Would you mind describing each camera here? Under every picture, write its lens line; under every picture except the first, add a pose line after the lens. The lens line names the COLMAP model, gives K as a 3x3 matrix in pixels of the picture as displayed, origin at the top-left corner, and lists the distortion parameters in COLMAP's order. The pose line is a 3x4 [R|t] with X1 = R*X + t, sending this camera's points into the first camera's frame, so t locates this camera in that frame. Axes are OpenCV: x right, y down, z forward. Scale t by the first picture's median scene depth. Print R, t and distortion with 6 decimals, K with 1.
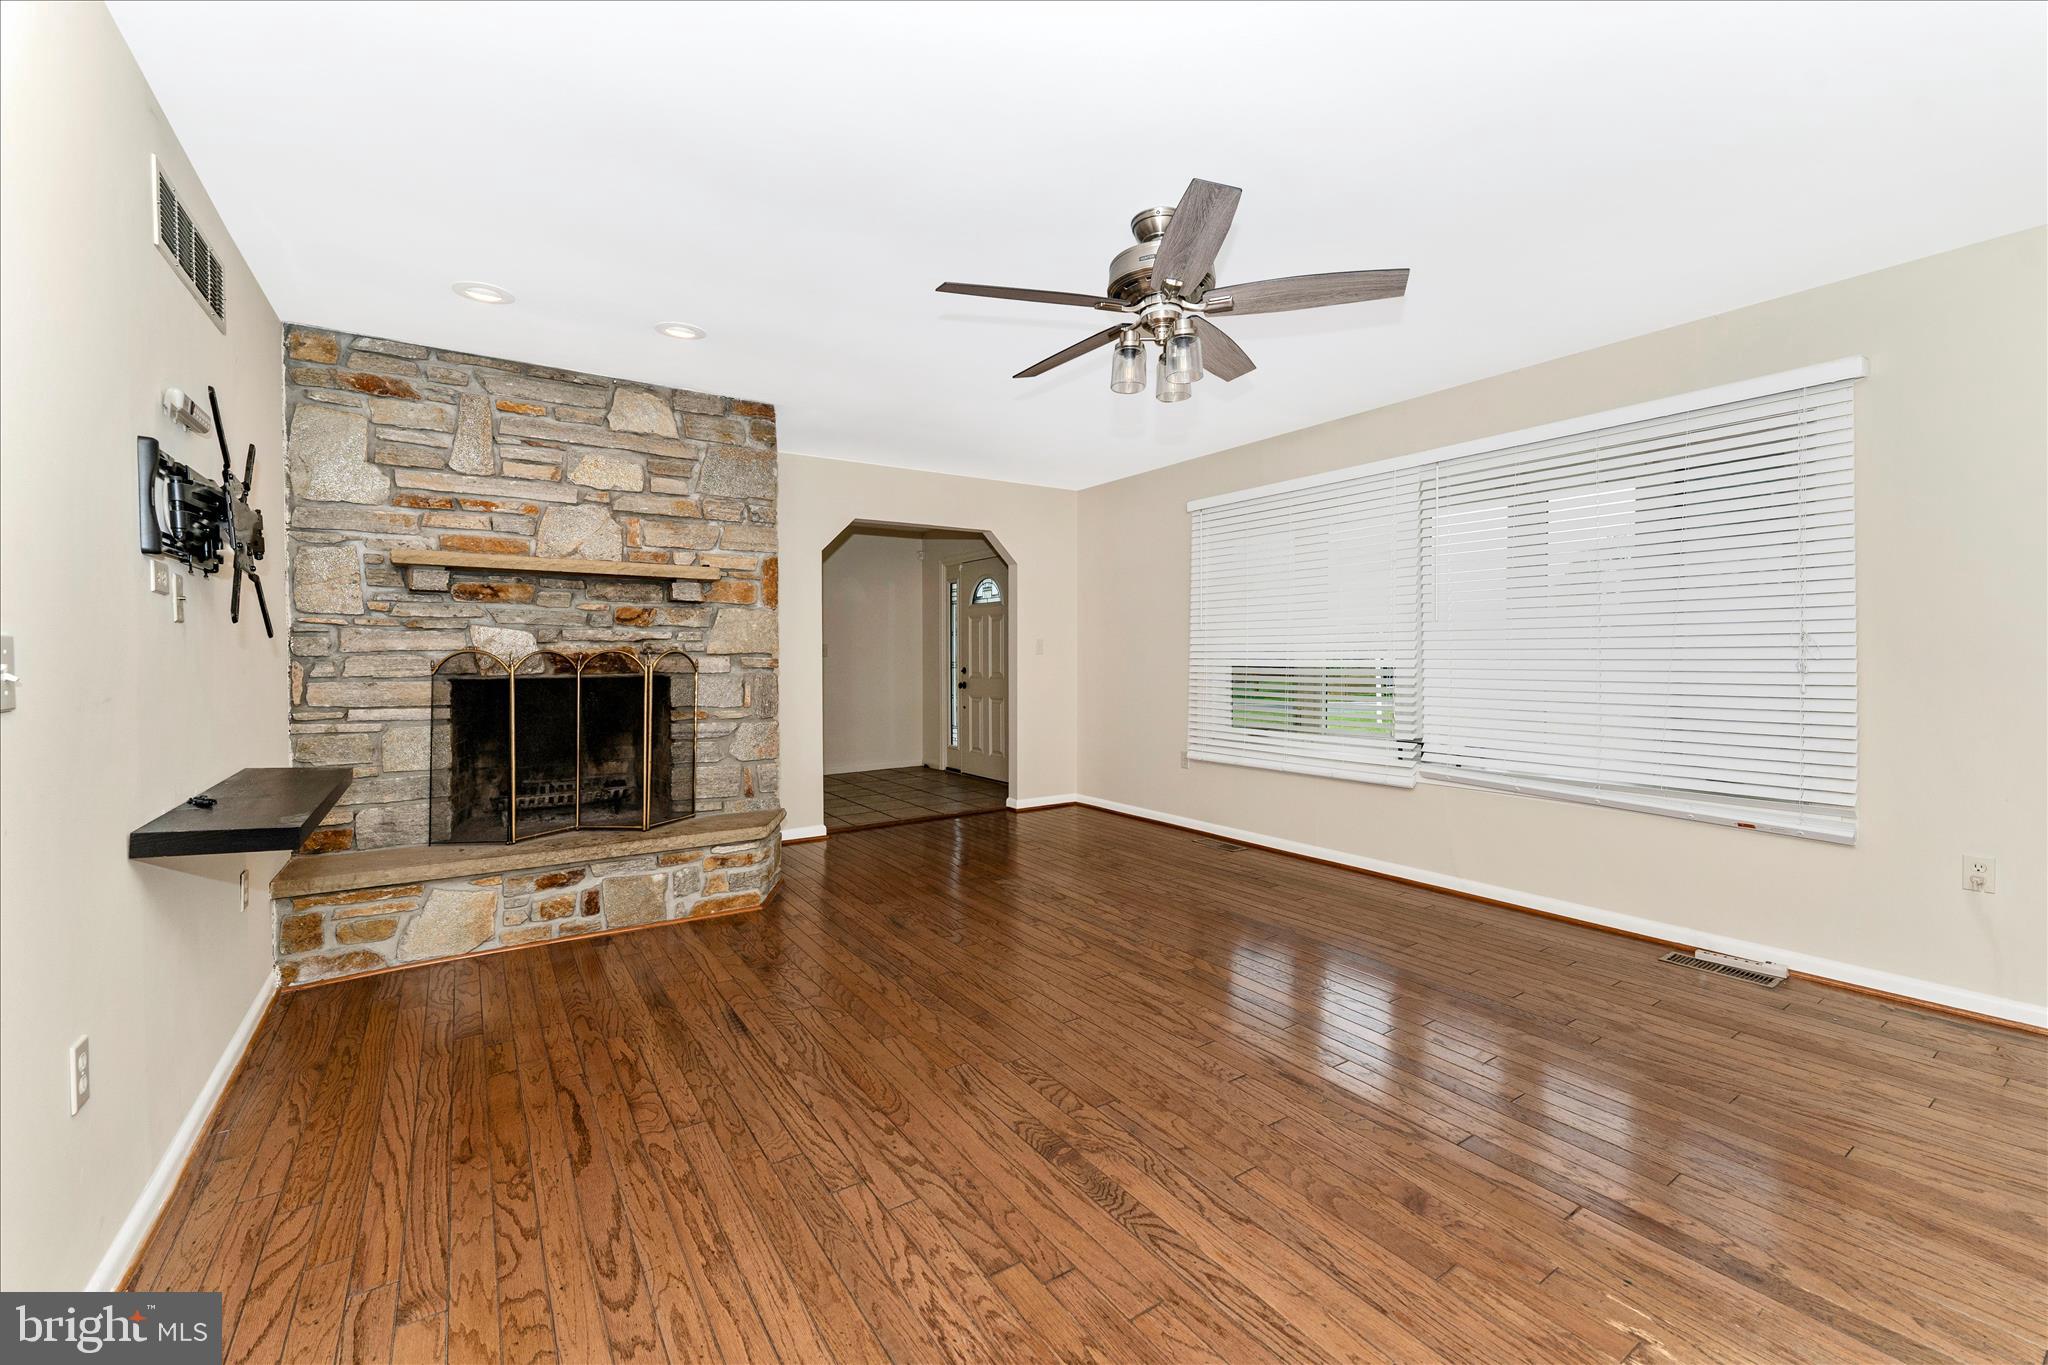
lens RADIAL K [[822.6, 0, 1014.3], [0, 822.6, 626.6], [0, 0, 1]] dist [-0.003154, -0.000220]
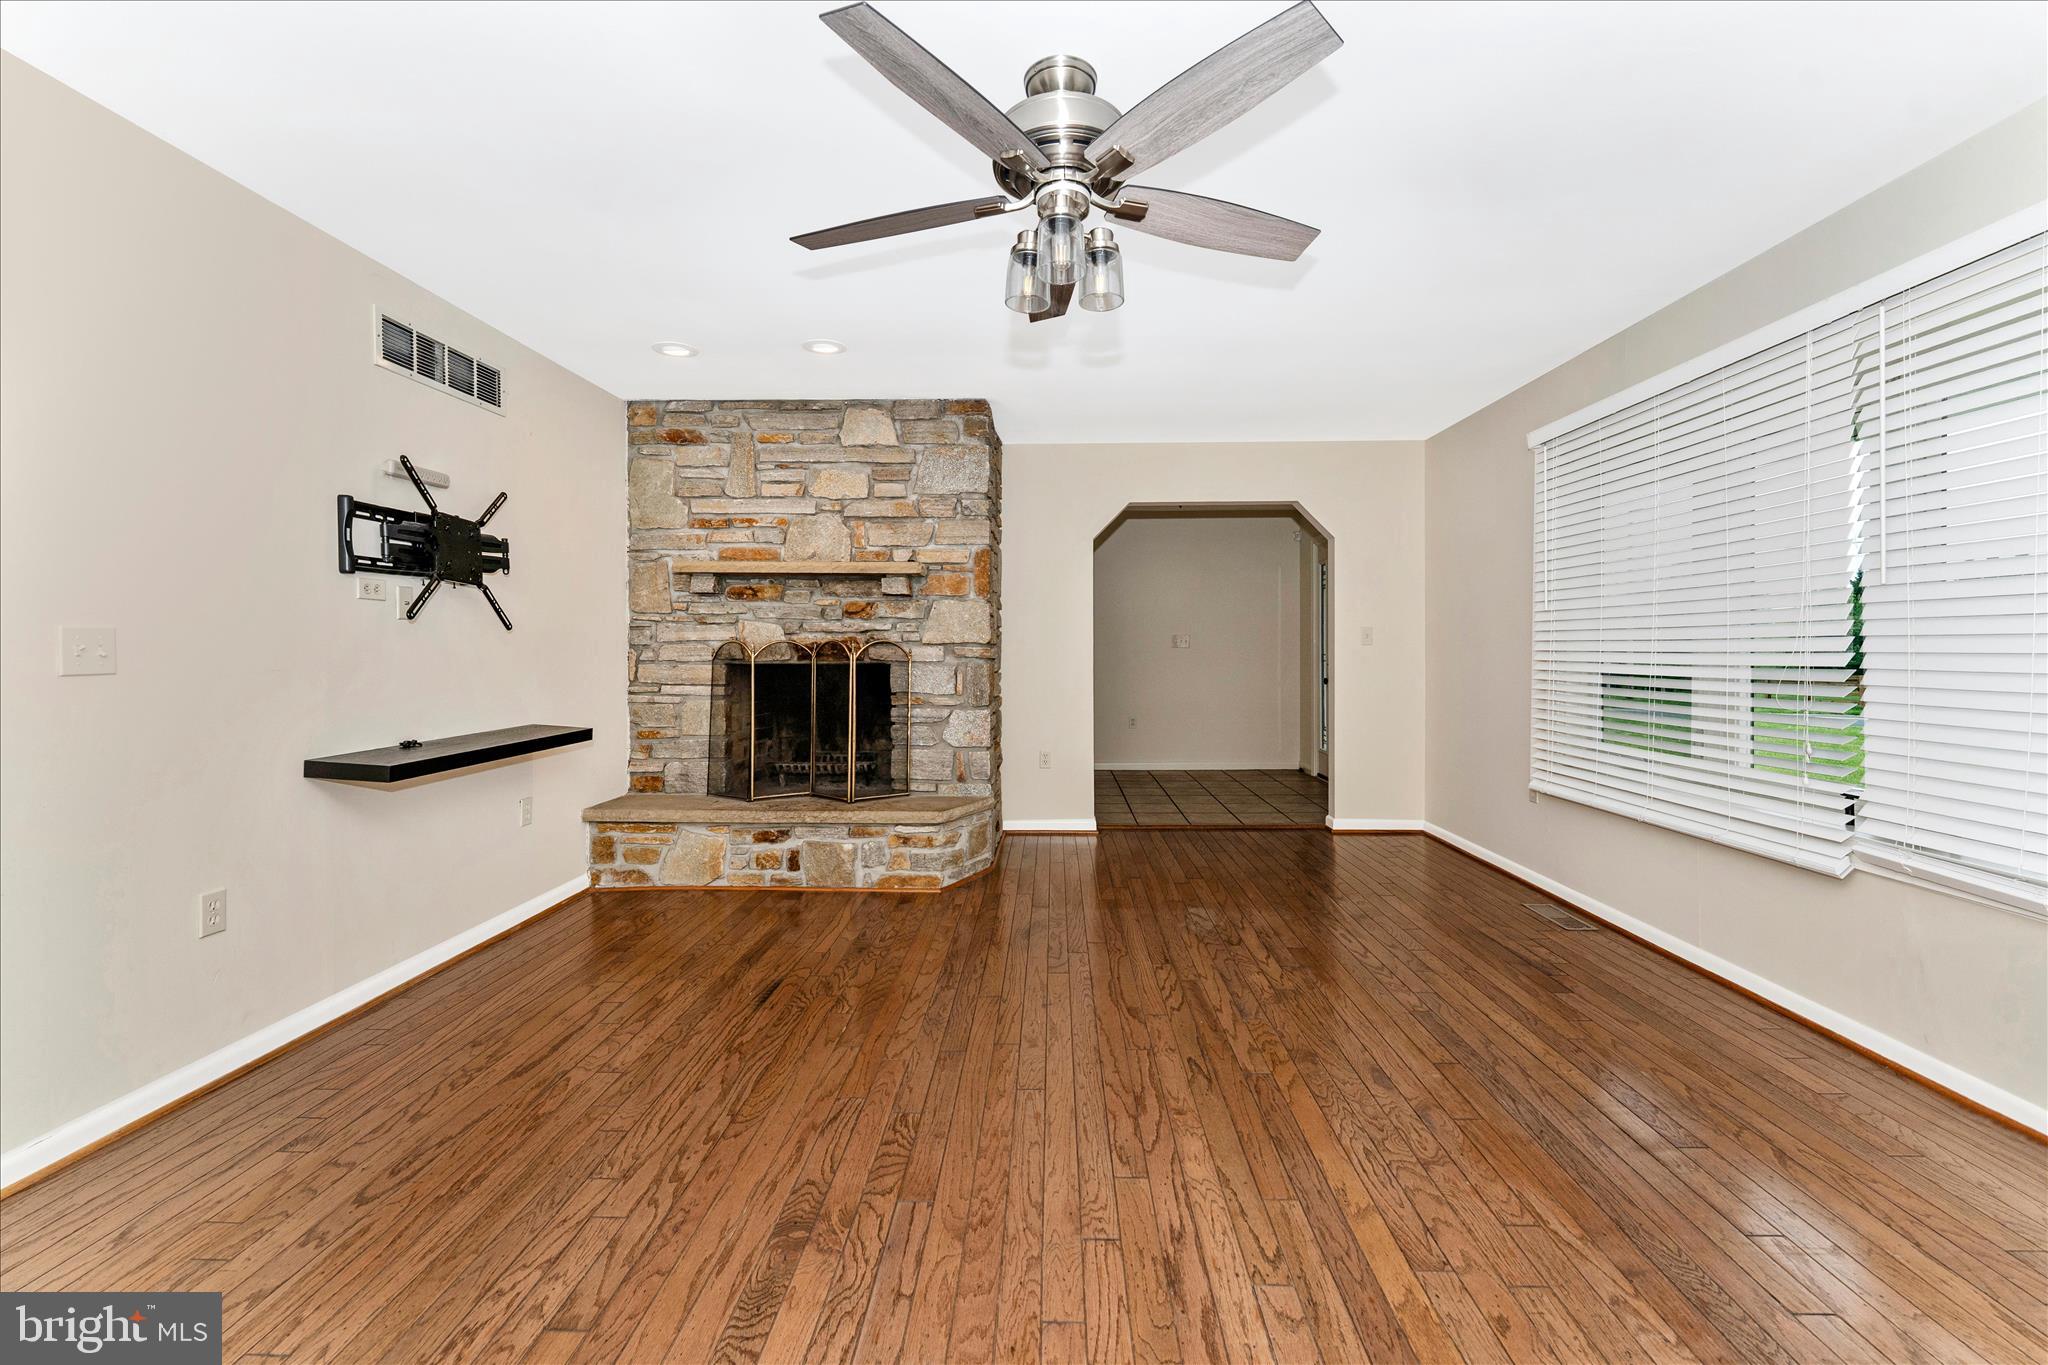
lens RADIAL K [[817.6, 0, 1040.1], [0, 817.6, 614.4], [0, 0, 1]] dist [0.001332, -0.002461]
pose [[0.822363, -0.020337, -0.568600, 0.420324], [0.016322, 0.999793, -0.012152, 0.012869], [0.568729, 0.000712, 0.822525, 0.256573]]
